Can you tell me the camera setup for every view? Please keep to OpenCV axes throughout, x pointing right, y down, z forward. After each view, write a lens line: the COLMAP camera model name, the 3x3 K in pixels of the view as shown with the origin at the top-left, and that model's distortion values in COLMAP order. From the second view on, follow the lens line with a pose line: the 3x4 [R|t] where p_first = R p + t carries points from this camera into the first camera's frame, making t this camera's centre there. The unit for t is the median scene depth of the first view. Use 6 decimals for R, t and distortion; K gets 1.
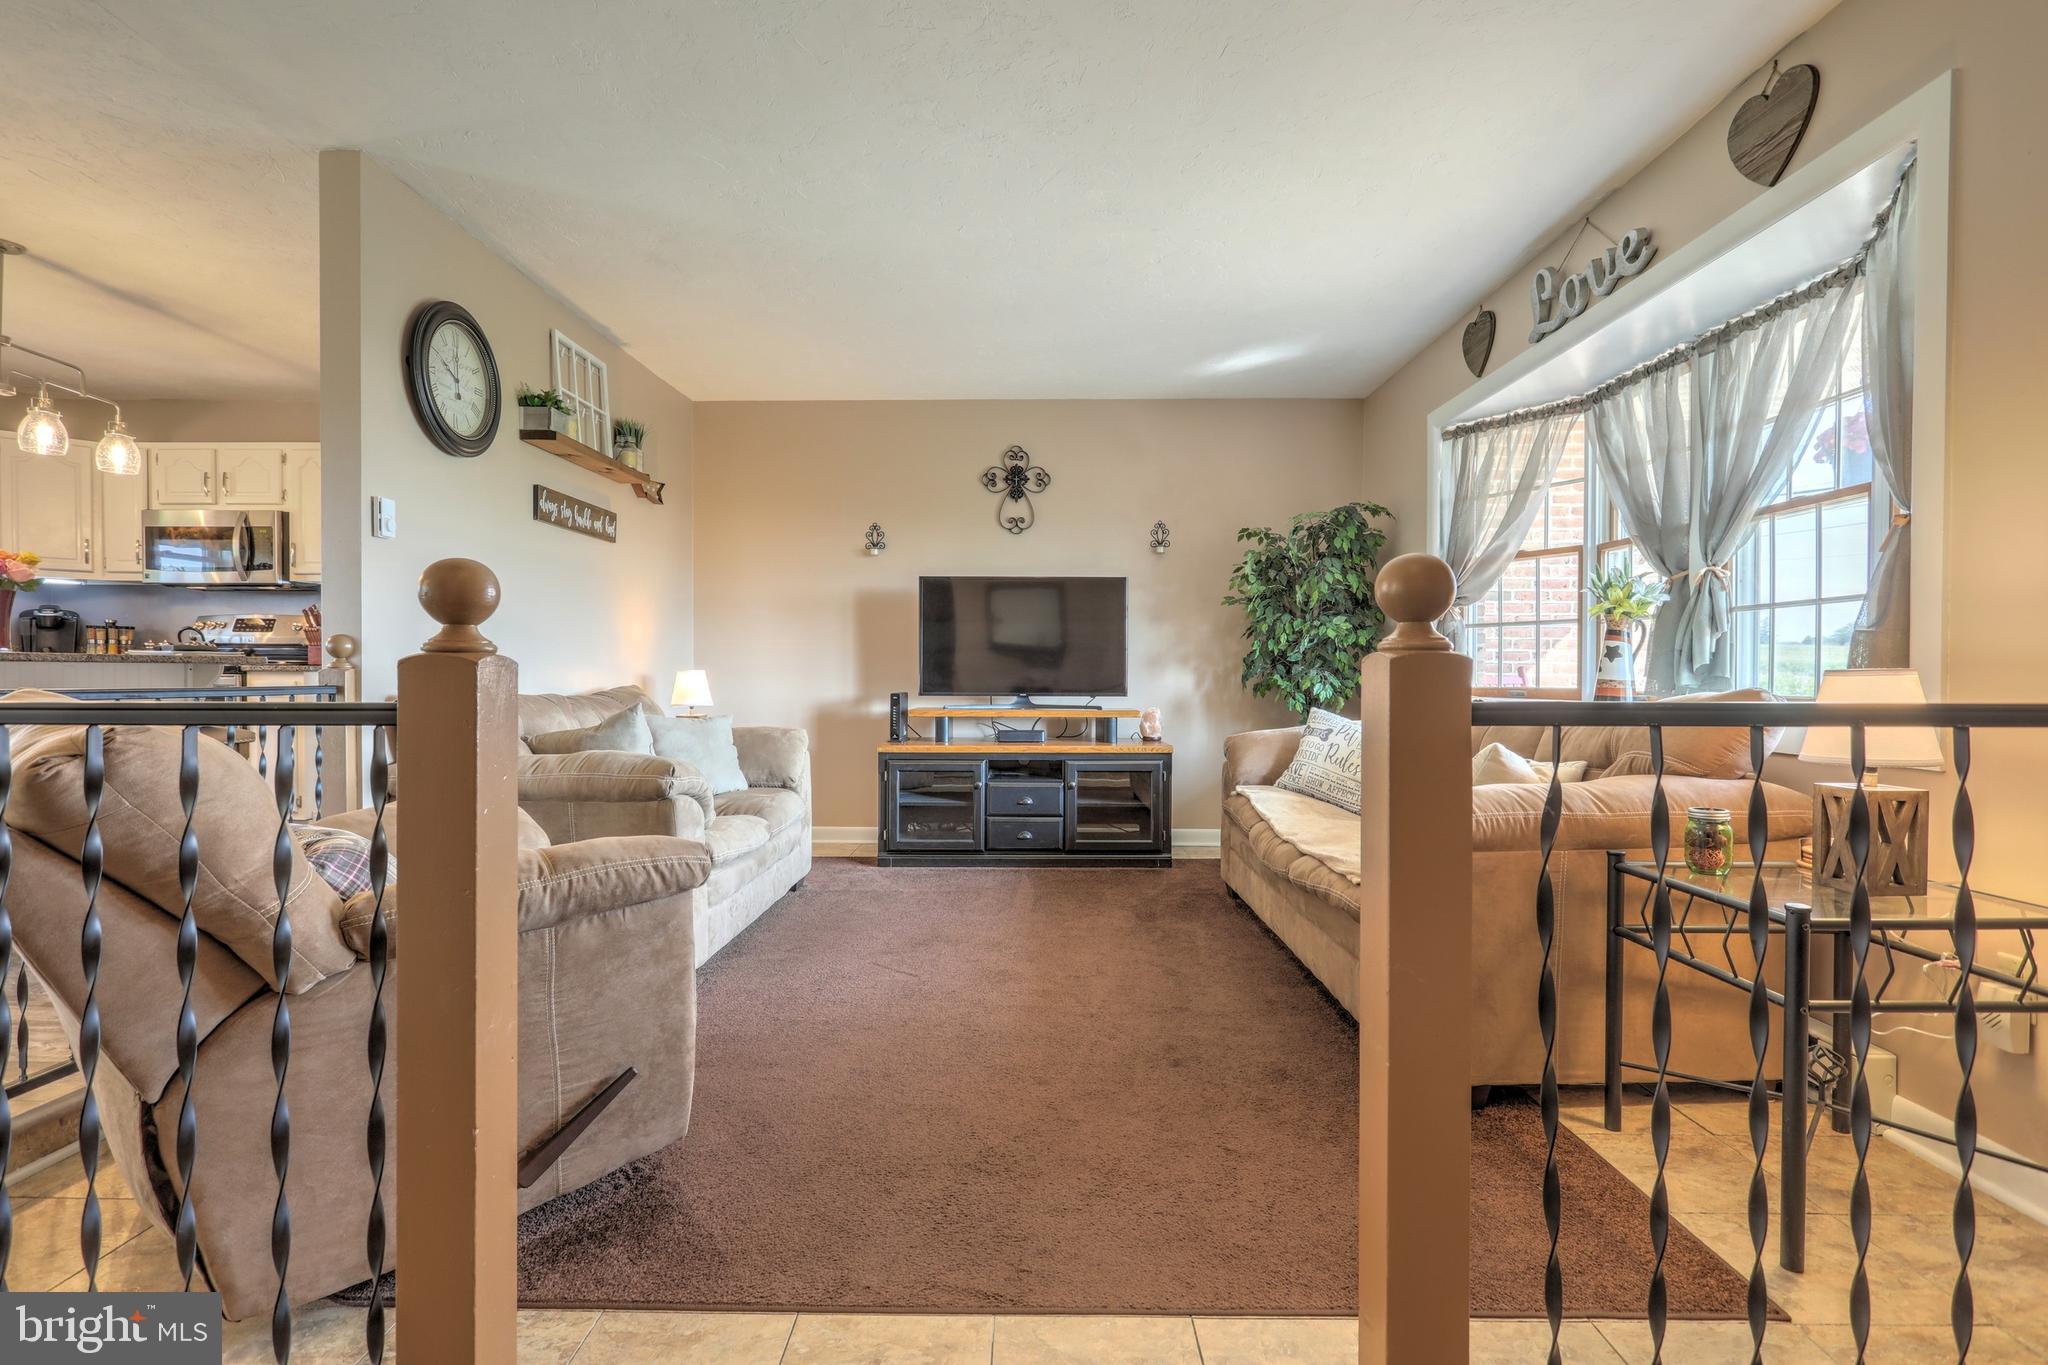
lens RADIAL K [[969.0, 0, 1012.2], [0, 969.0, 683.8], [0, 0, 1]] dist [-0.004878, 0.003590]
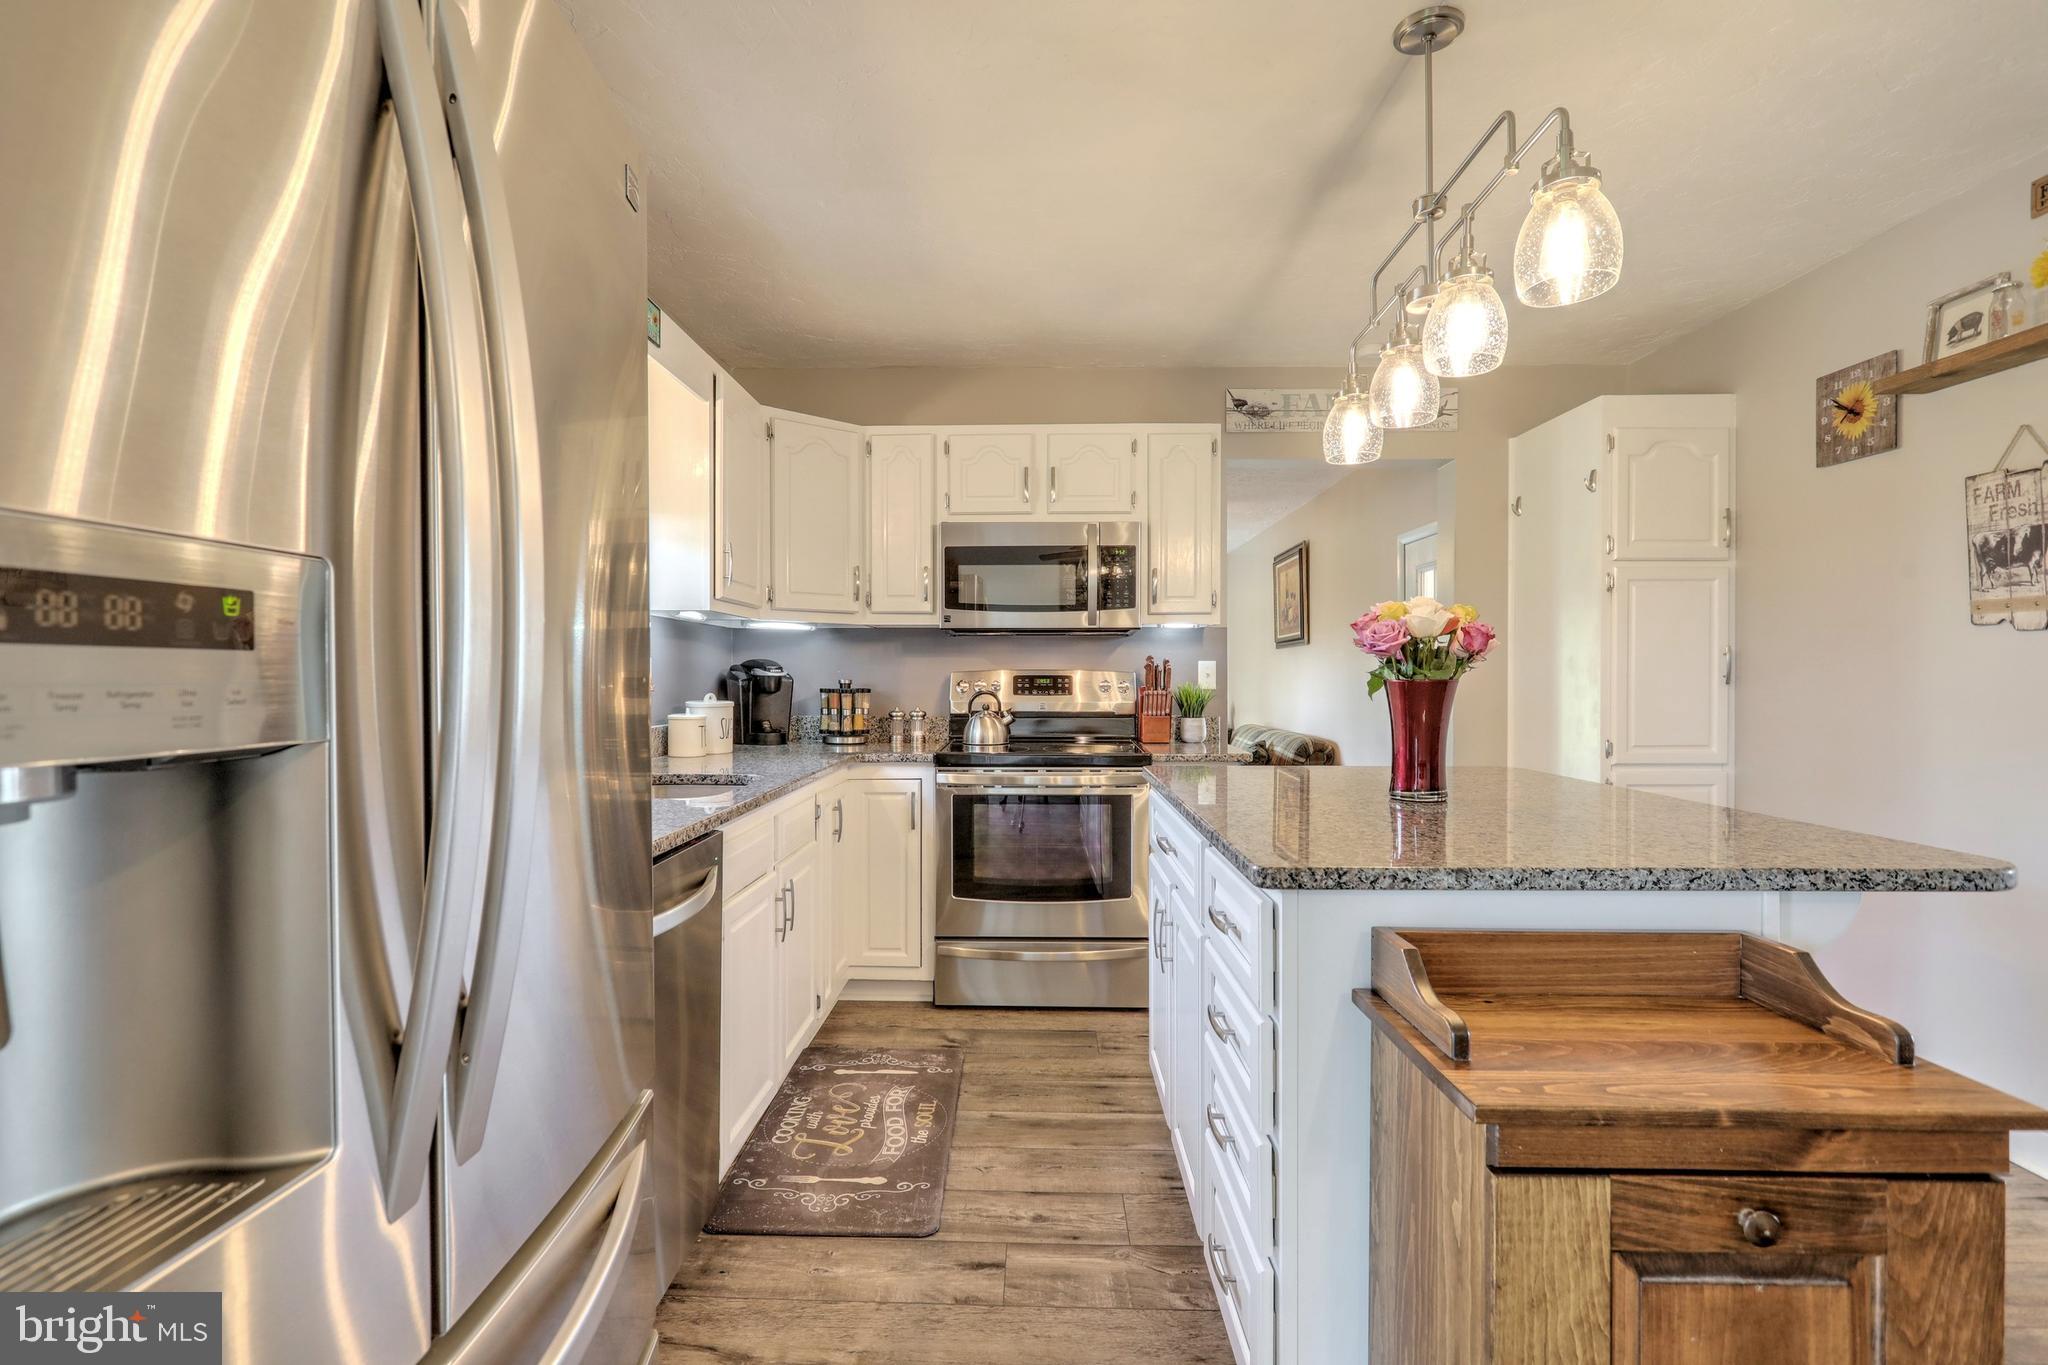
lens RADIAL K [[969.0, 0, 1014.3], [0, 969.0, 684.7], [0, 0, 1]] dist [-0.004878, 0.003590]
pose [[0.999961, -0.008345, -0.002947, -0.870416], [0.008340, 0.999964, -0.001689, -0.064936], [0.002961, 0.001664, 0.999994, 0.320447]]
